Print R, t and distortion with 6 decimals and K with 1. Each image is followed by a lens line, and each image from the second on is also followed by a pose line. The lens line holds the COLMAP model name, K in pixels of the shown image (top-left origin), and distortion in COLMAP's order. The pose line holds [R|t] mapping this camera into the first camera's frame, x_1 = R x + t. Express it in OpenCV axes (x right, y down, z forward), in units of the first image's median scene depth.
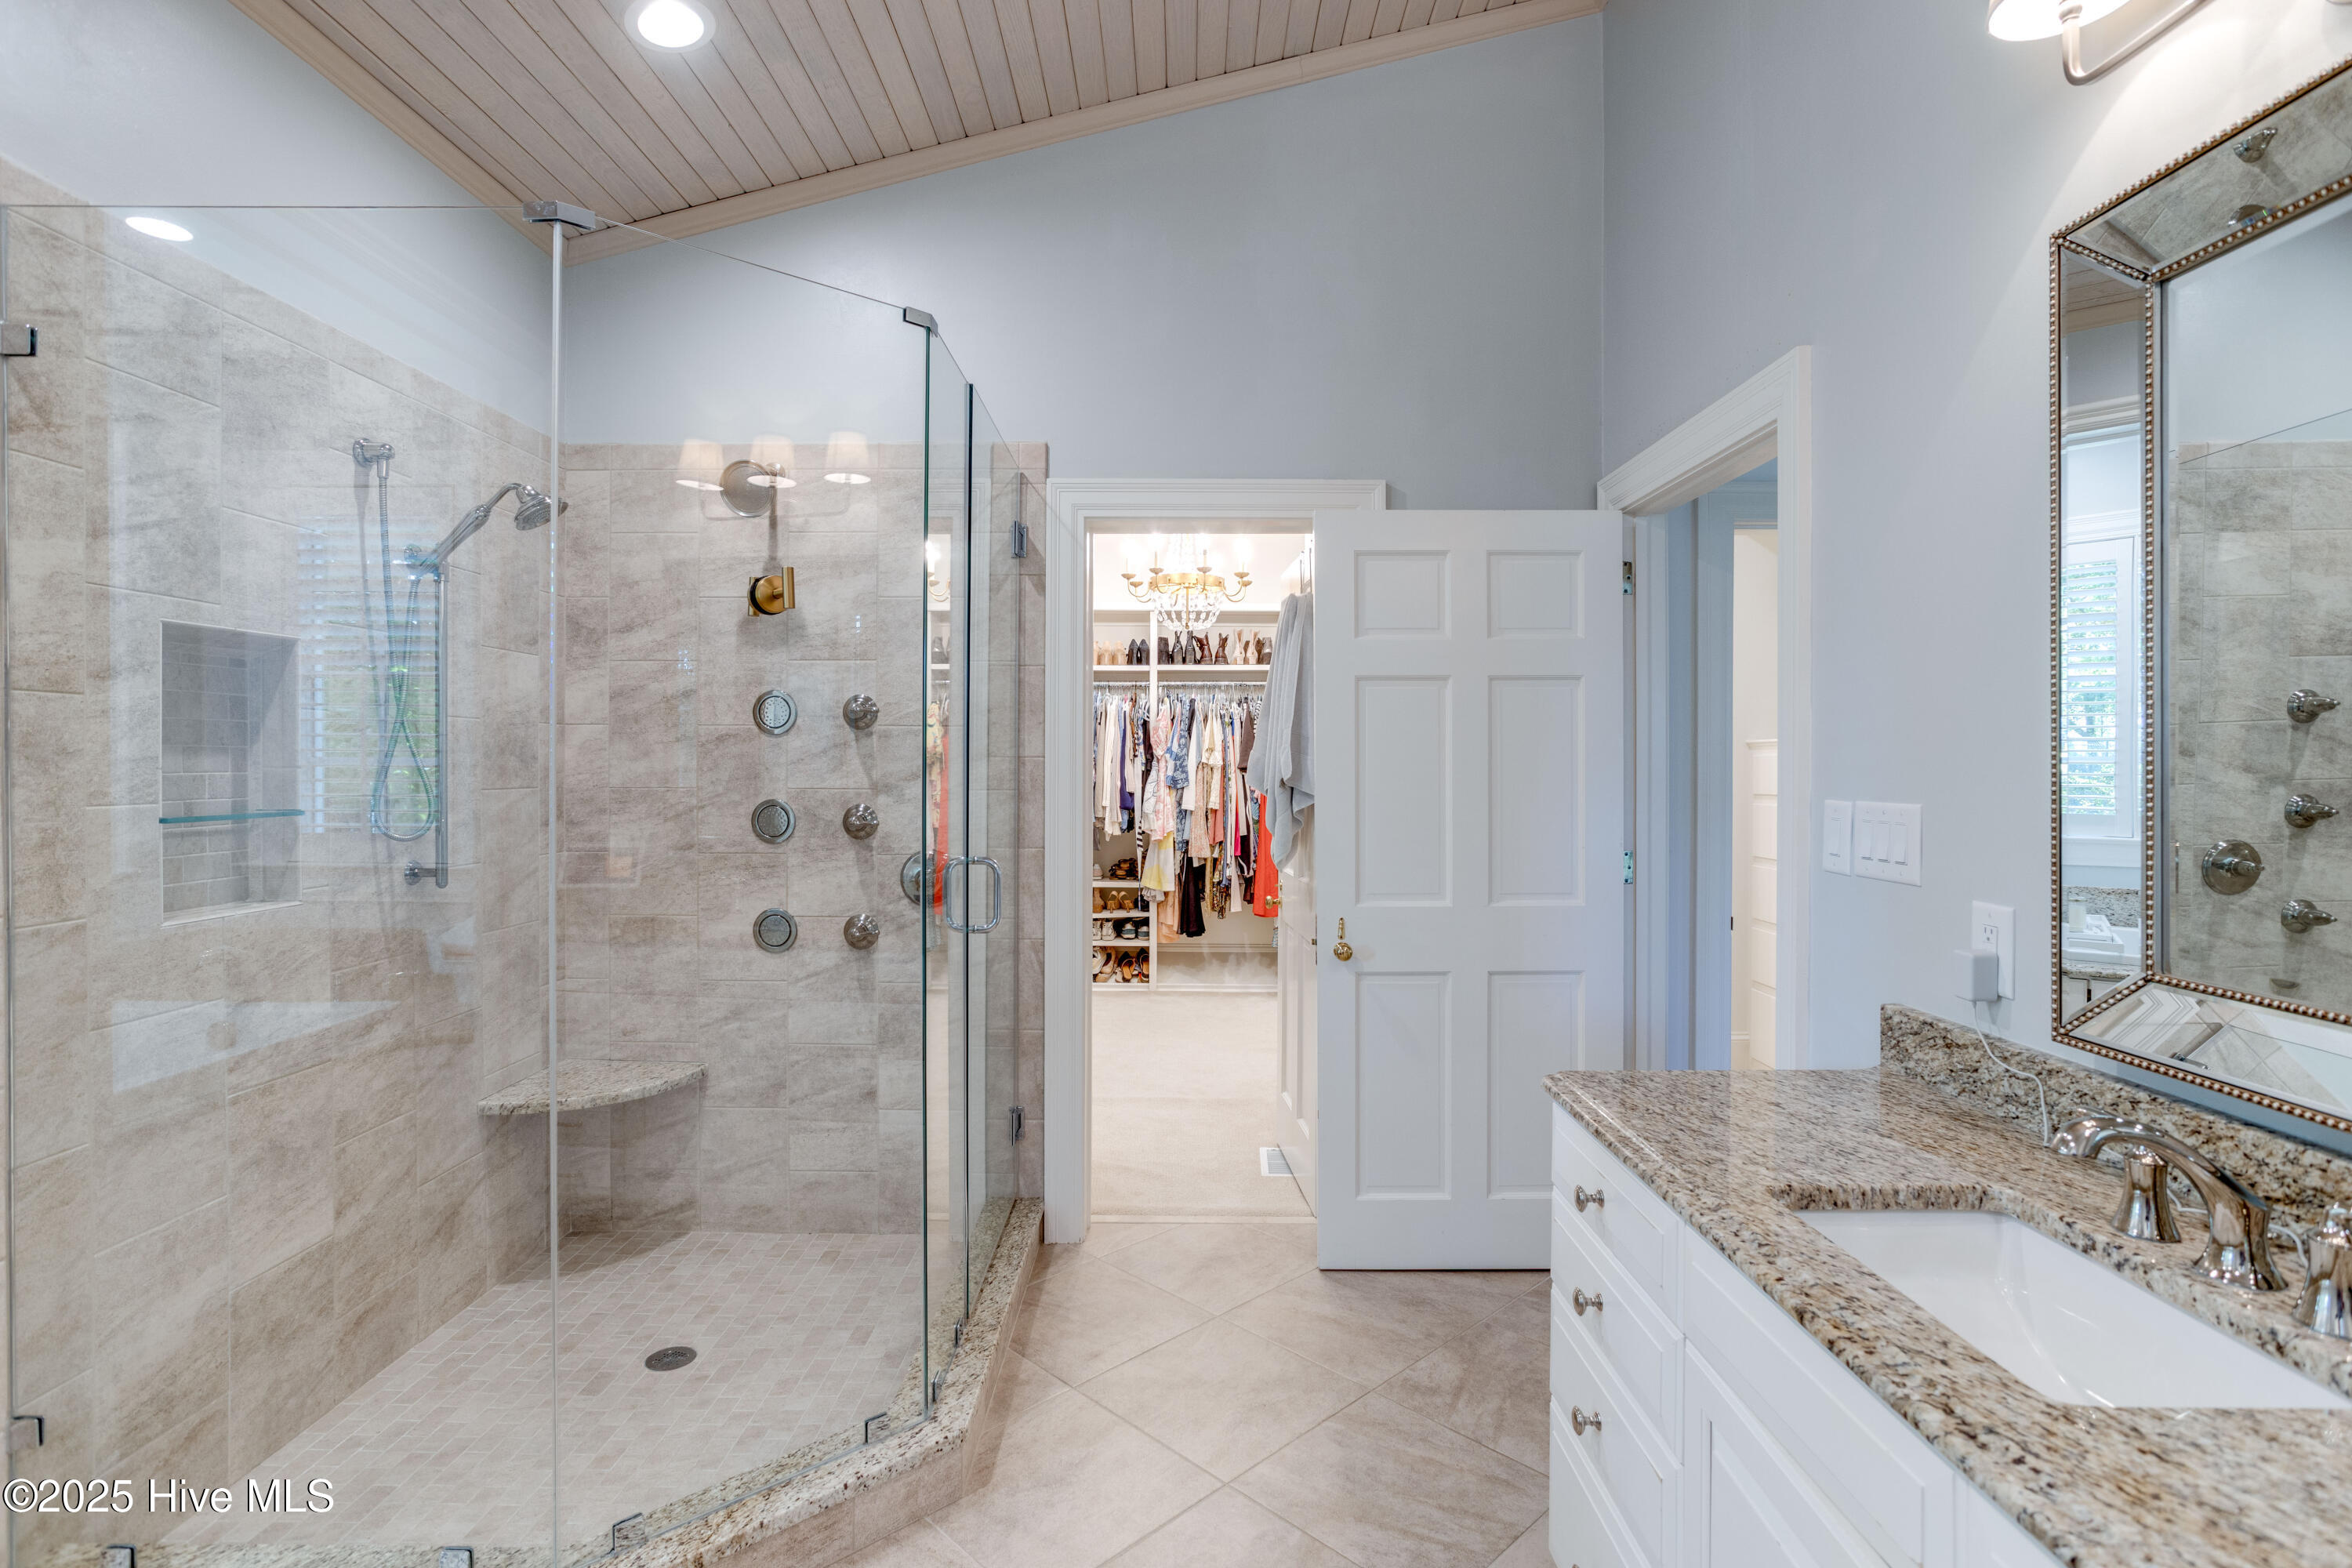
lens RADIAL K [[1145.5, 0, 1178.8], [0, 1145.5, 759.8], [0, 0, 1]] dist [-0.052324, 0.029918]
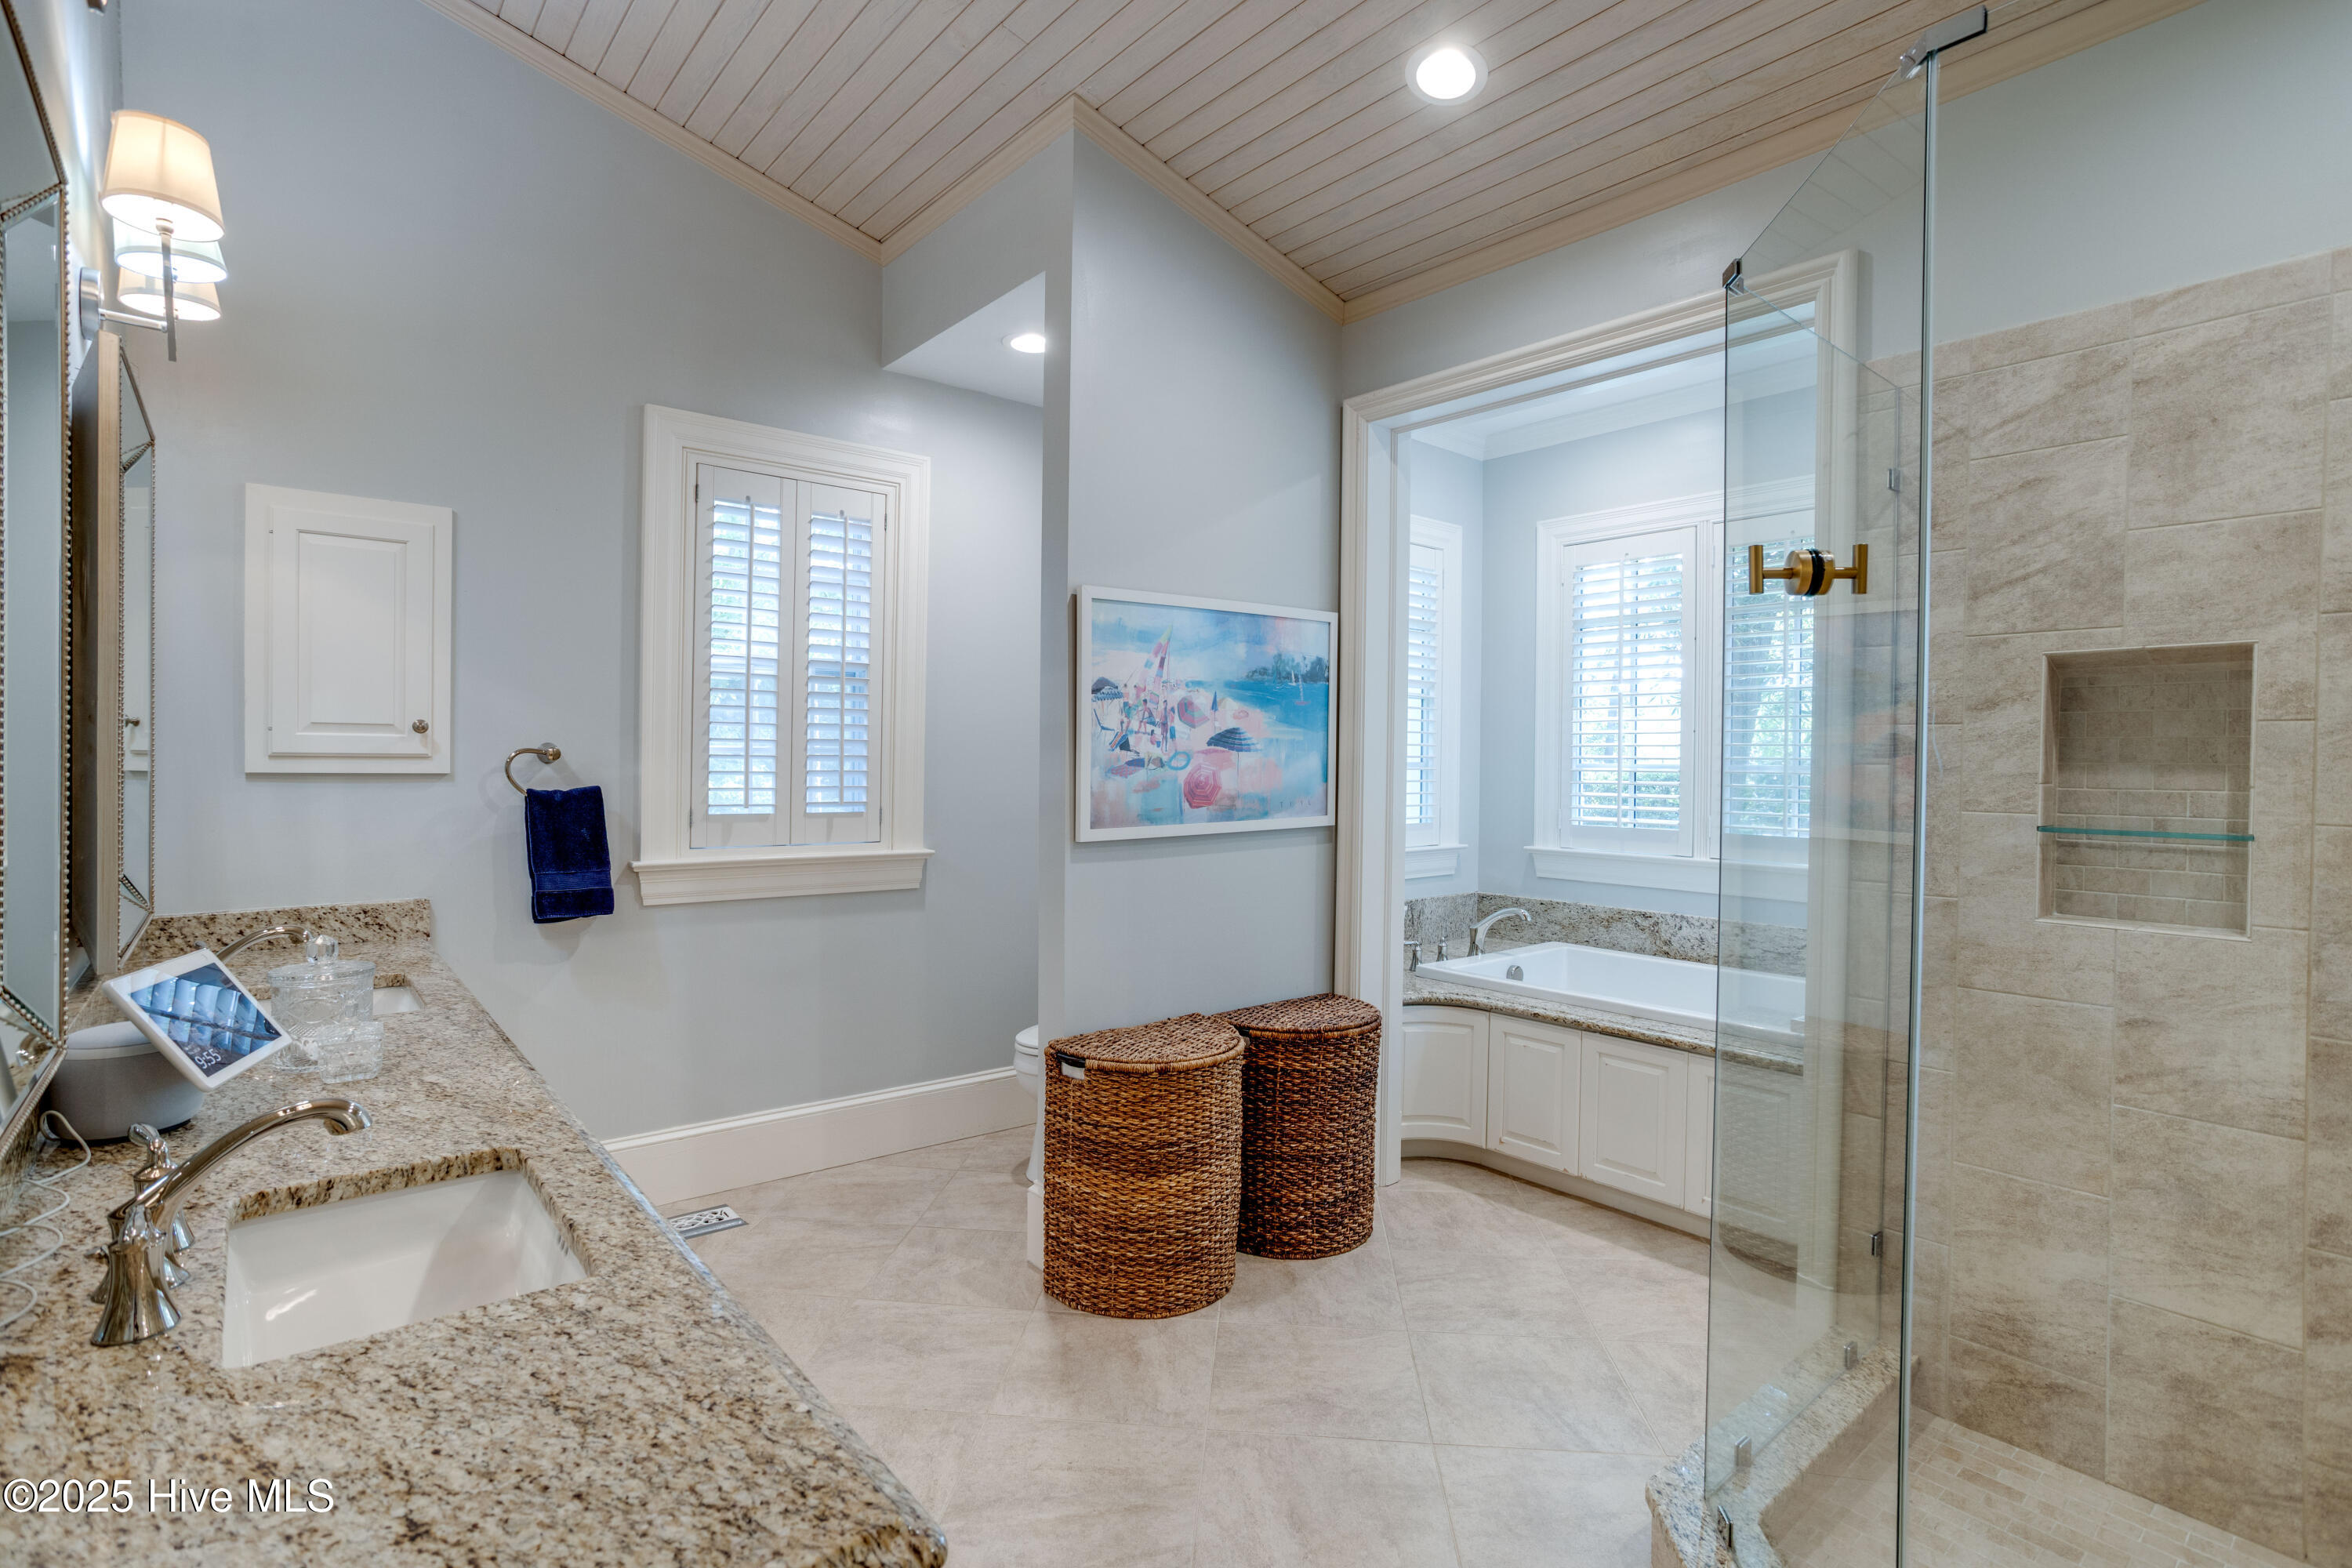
lens RADIAL K [[1127.8, 0, 1178.5], [0, 1127.8, 771.1], [0, 0, 1]] dist [-0.064971, 0.032120]
pose [[-0.763060, -0.003077, -0.646321, 0.495967], [-0.011363, 0.999898, 0.008655, -0.004622], [0.646228, 0.013948, -0.763017, 1.309115]]
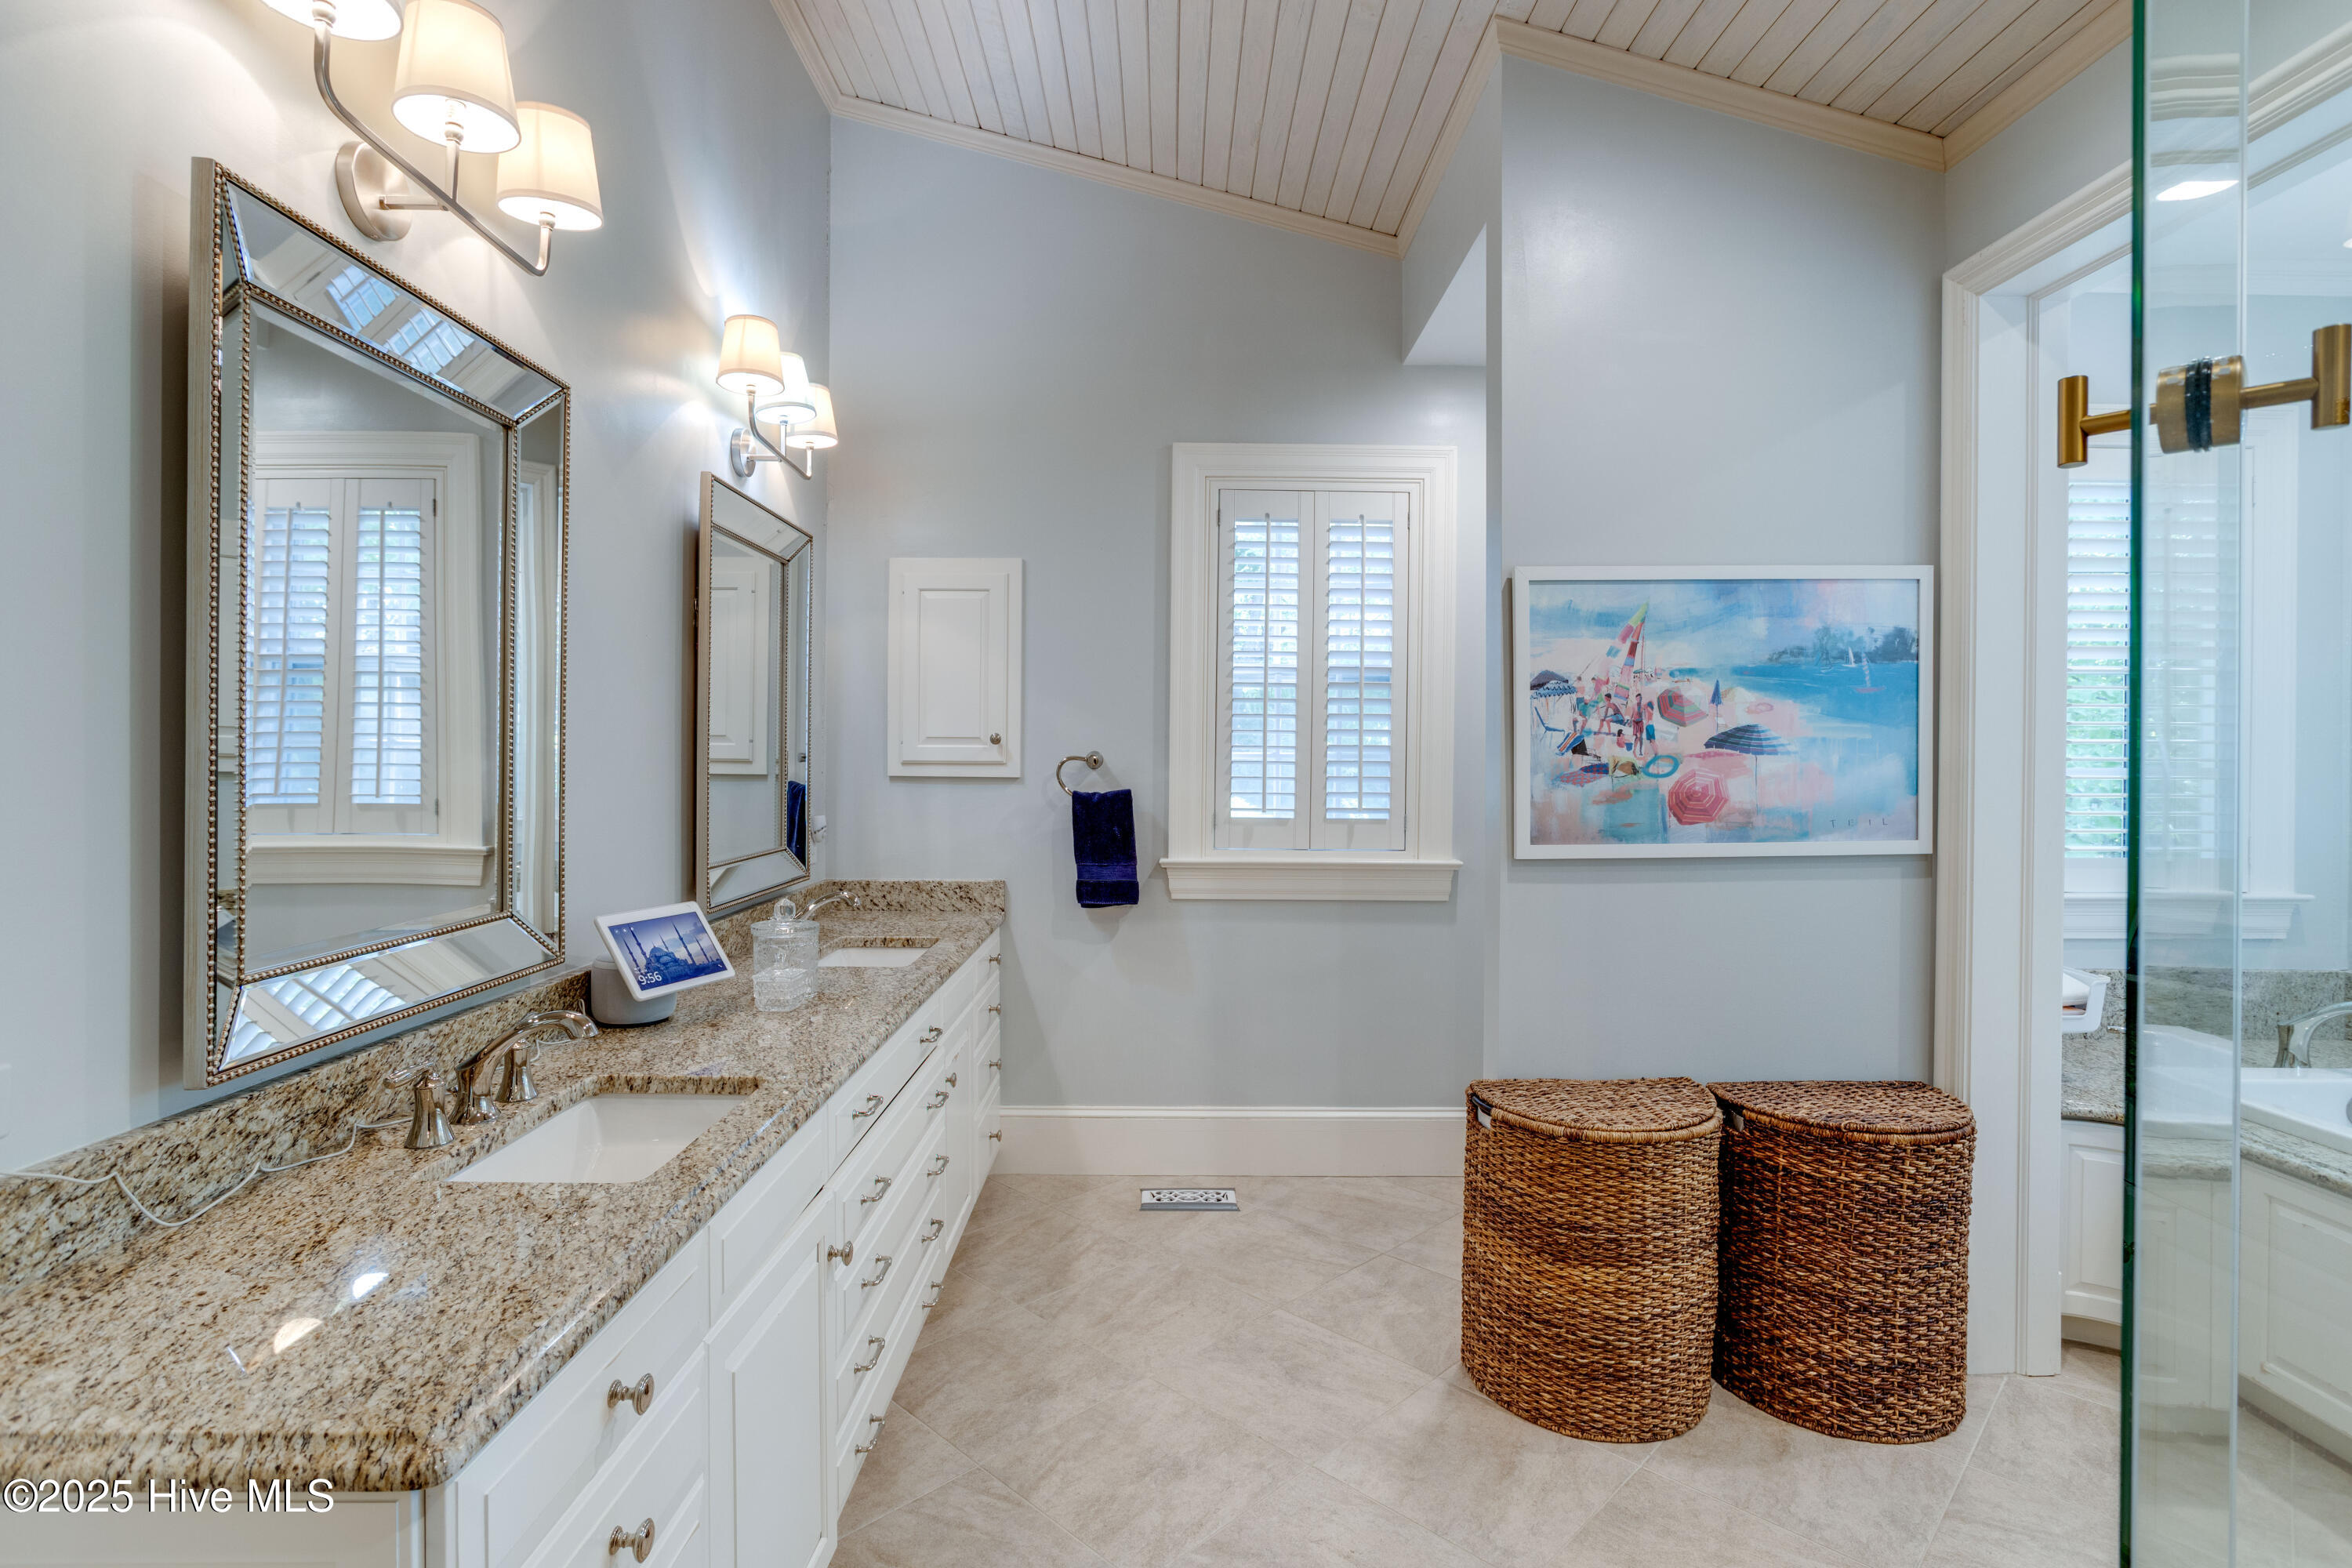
lens RADIAL K [[1145.5, 0, 1178.8], [0, 1145.5, 759.8], [0, 0, 1]] dist [-0.052324, 0.029918]
pose [[-0.999839, -0.008598, -0.015781, 0.029312], [-0.008603, 0.999963, 0.000301, -0.008958], [0.015778, 0.000437, -0.999875, 1.409784]]
